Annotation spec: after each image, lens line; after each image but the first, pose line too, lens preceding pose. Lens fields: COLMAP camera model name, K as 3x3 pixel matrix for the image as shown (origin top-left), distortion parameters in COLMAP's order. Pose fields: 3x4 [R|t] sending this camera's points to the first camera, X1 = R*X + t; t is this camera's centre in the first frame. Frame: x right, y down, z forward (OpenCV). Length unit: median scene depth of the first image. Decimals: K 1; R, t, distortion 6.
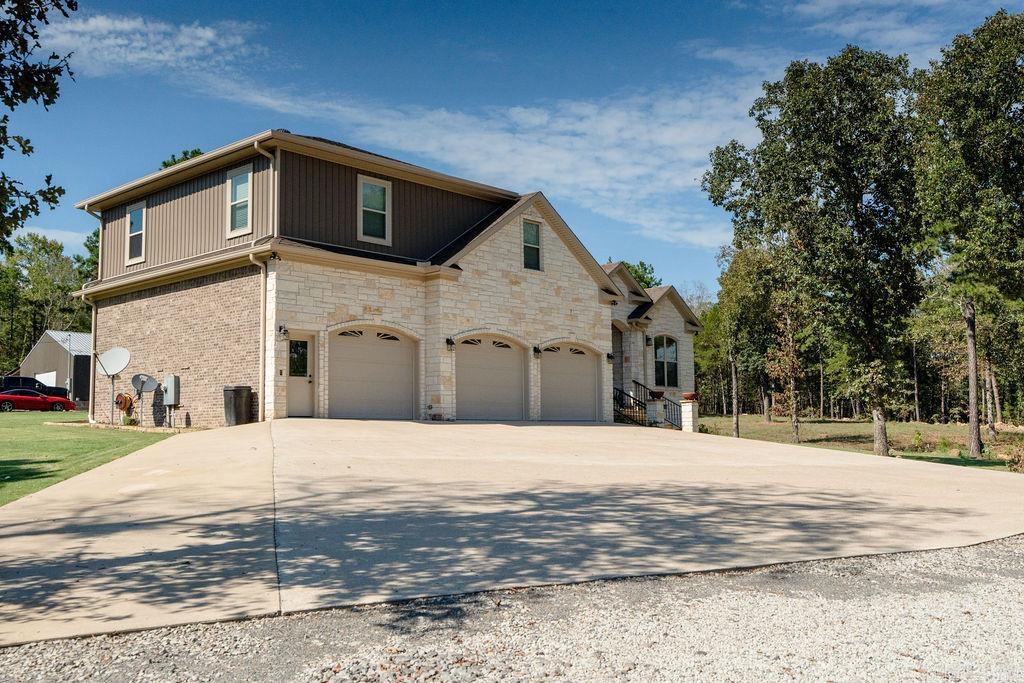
lens RADIAL K [[1024.7, 0, 512.0], [0, 1024.7, 341.5], [0, 0, 1]] dist [0.002787, 0.000403]
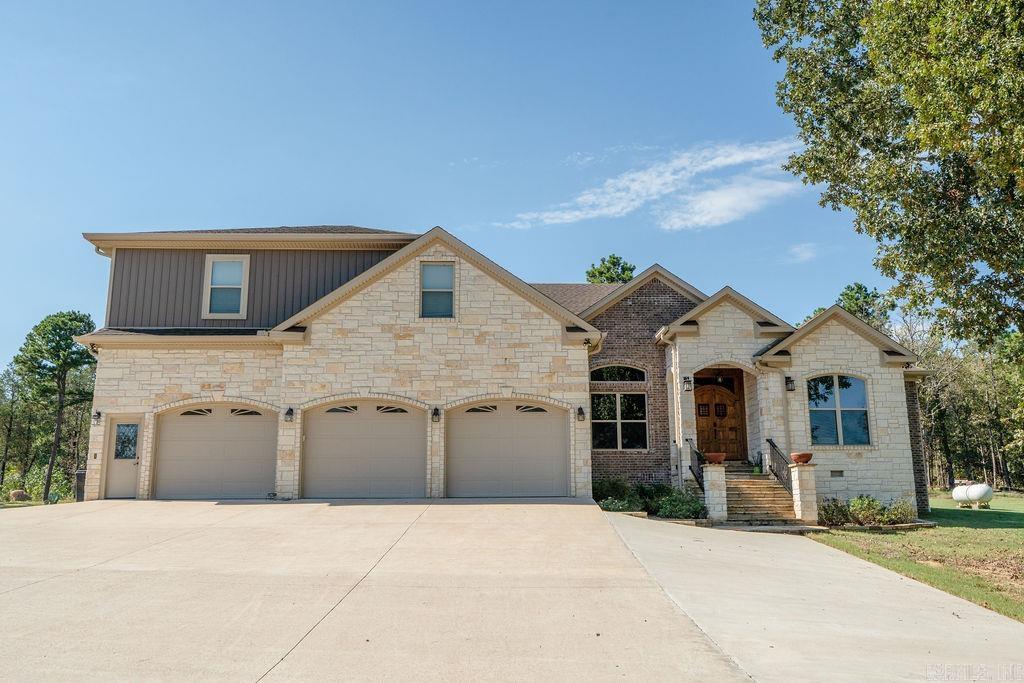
lens RADIAL K [[866.2, 0, 512.0], [0, 866.2, 341.5], [0, 0, 1]] dist [-0.006226, -0.001873]
pose [[0.691868, -0.141187, -0.708086, 0.601591], [0.068837, 0.989126, -0.129965, 0.049618], [0.718735, 0.041176, 0.694063, 0.578133]]
